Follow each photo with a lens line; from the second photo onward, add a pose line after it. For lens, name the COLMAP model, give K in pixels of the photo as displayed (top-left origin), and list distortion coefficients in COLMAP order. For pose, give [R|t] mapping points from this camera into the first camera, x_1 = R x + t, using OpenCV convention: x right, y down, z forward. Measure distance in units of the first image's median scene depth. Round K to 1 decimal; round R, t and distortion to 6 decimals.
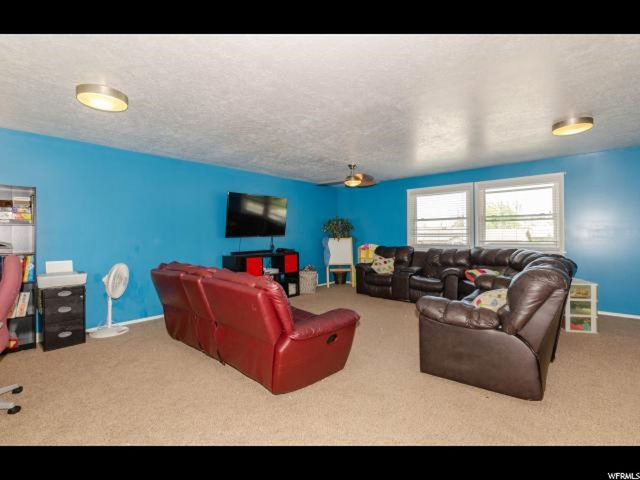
lens RADIAL K [[313.2, 0, 320.0], [0, 313.2, 240.0], [0, 0, 1]] dist [-0.001191, 0.000232]
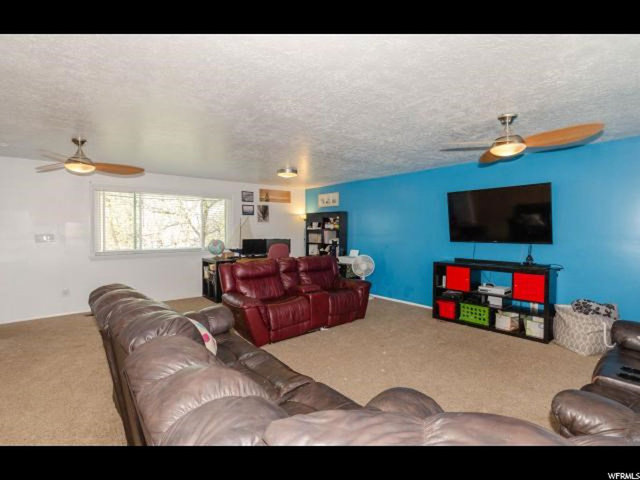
lens RADIAL K [[313.2, 0, 320.0], [0, 313.2, 240.0], [0, 0, 1]] dist [-0.001191, 0.000232]
pose [[-0.143876, 0.030276, -0.989133, 0.695622], [-0.032954, 0.998831, 0.035366, -0.033285], [0.989047, 0.037684, -0.142710, 0.762236]]
